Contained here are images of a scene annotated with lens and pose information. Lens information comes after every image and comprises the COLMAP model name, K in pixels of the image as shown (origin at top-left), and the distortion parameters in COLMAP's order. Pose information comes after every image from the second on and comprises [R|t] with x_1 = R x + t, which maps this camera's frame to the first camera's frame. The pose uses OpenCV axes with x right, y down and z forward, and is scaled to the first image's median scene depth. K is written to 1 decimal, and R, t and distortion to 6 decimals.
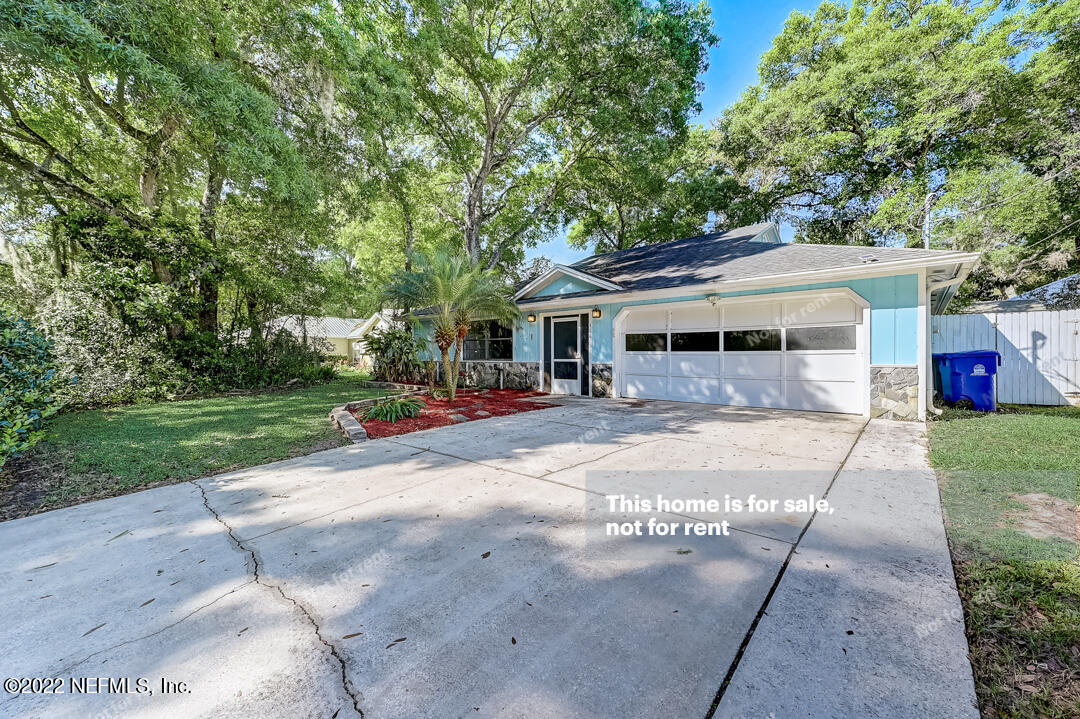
lens RADIAL K [[426.5, 0, 535.5], [0, 426.5, 359.3], [0, 0, 1]] dist [0.000365, 0.000085]
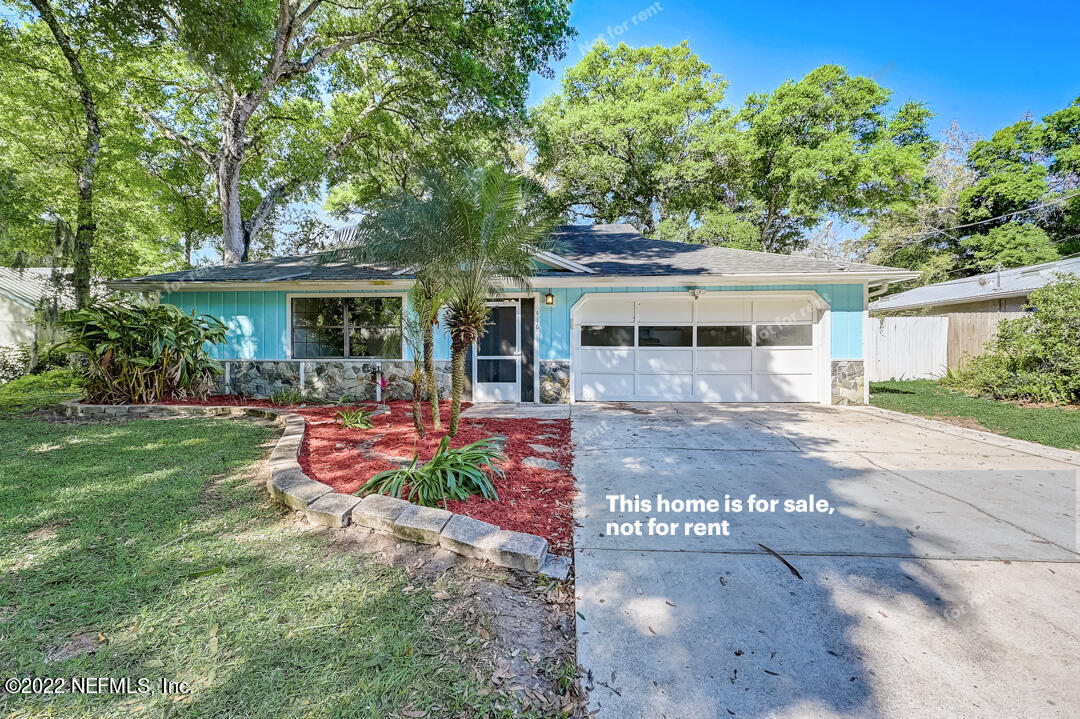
lens RADIAL K [[442.5, 0, 582.4], [0, 442.5, 354.0], [0, 0, 1]] dist [0.000054, 0.000055]
pose [[0.796451, -0.007475, 0.604657, -0.327699], [0.006224, 0.999972, 0.004164, -0.007856], [-0.604671, 0.000447, 0.796475, 0.319252]]
